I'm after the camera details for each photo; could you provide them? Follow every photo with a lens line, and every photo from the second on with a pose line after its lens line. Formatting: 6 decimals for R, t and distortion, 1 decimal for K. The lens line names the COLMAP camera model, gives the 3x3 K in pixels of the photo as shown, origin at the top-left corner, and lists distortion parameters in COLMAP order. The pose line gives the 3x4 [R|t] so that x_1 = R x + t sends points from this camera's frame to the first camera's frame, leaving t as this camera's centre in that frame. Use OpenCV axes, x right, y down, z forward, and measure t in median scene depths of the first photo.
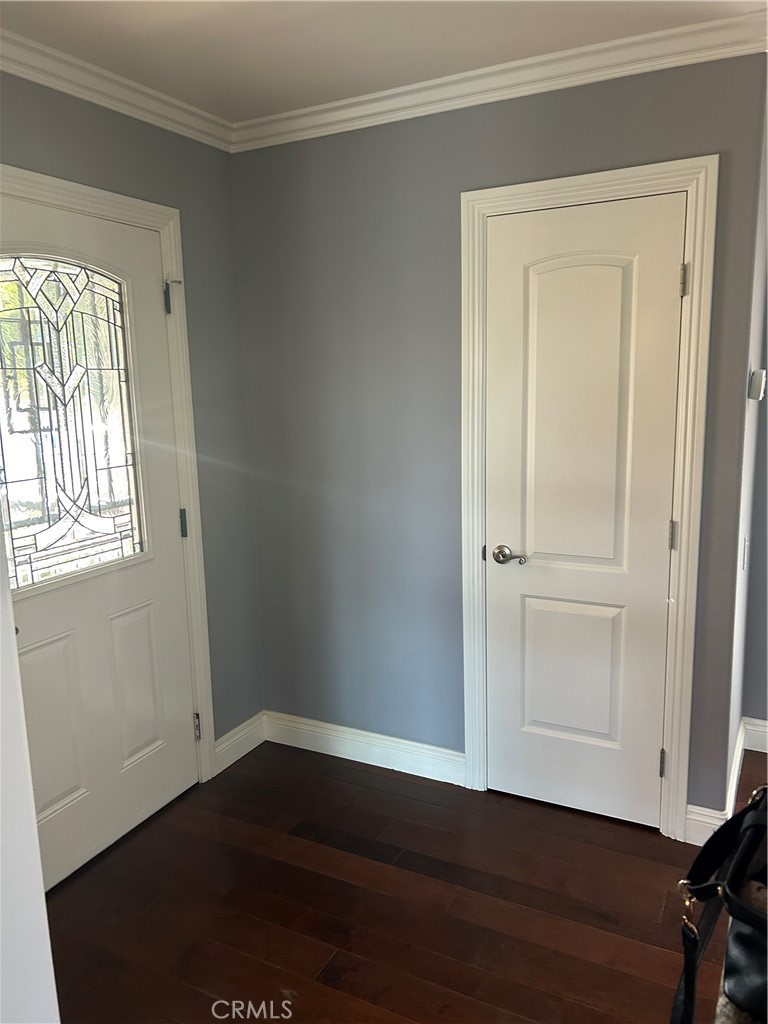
lens RADIAL K [[771.6, 0, 388.1], [0, 771.6, 515.5], [0, 0, 1]] dist [0.028051, -0.040970]
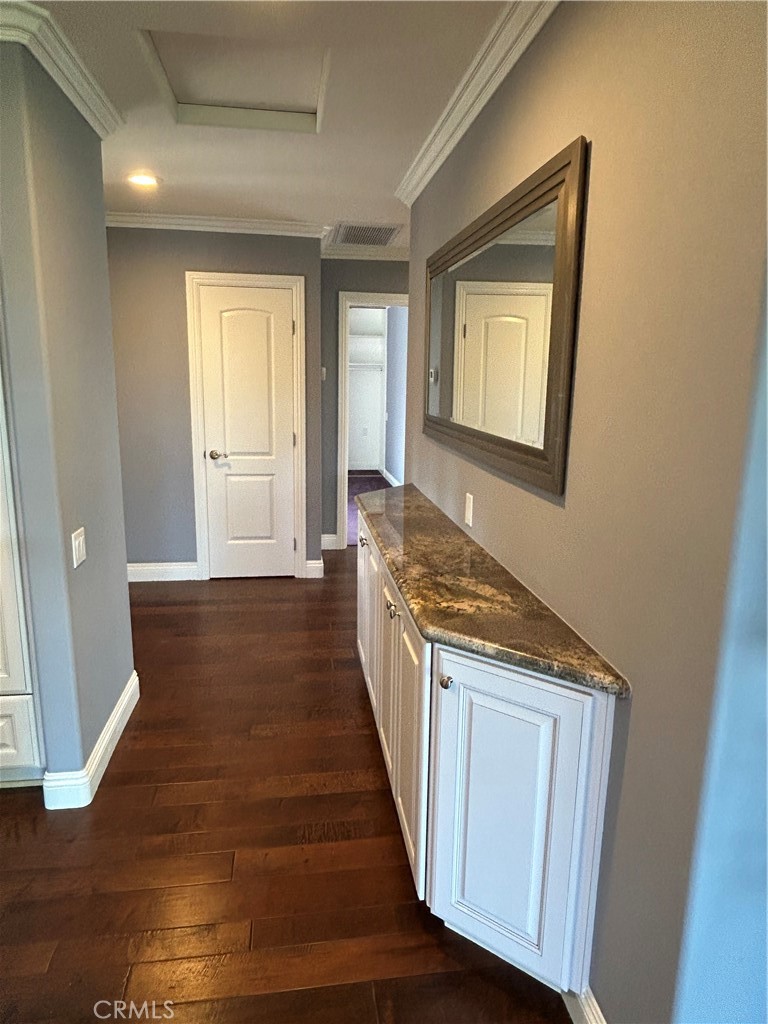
lens RADIAL K [[658.7, 0, 382.9], [0, 658.7, 516.3], [0, 0, 1]] dist [-0.002507, -0.008615]
pose [[0.814753, -0.081492, 0.574053, -0.485627], [0.059453, 0.996597, 0.057093, 0.137488], [-0.576752, -0.012388, 0.816826, -0.643712]]
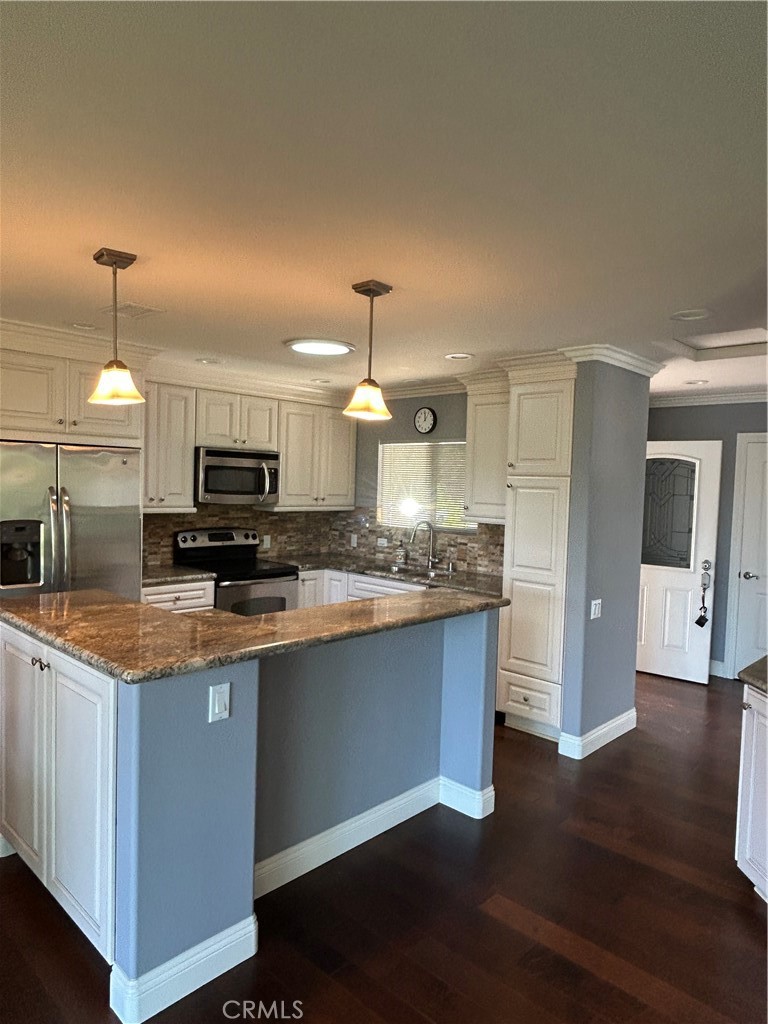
lens RADIAL K [[658.7, 0, 389.9], [0, 658.7, 515.3], [0, 0, 1]] dist [-0.002507, -0.008615]
pose [[0.959709, 0.066317, -0.273058, -0.379840], [-0.098781, 0.989350, -0.106903, 0.195724], [0.263061, 0.129568, 0.956039, -1.301780]]
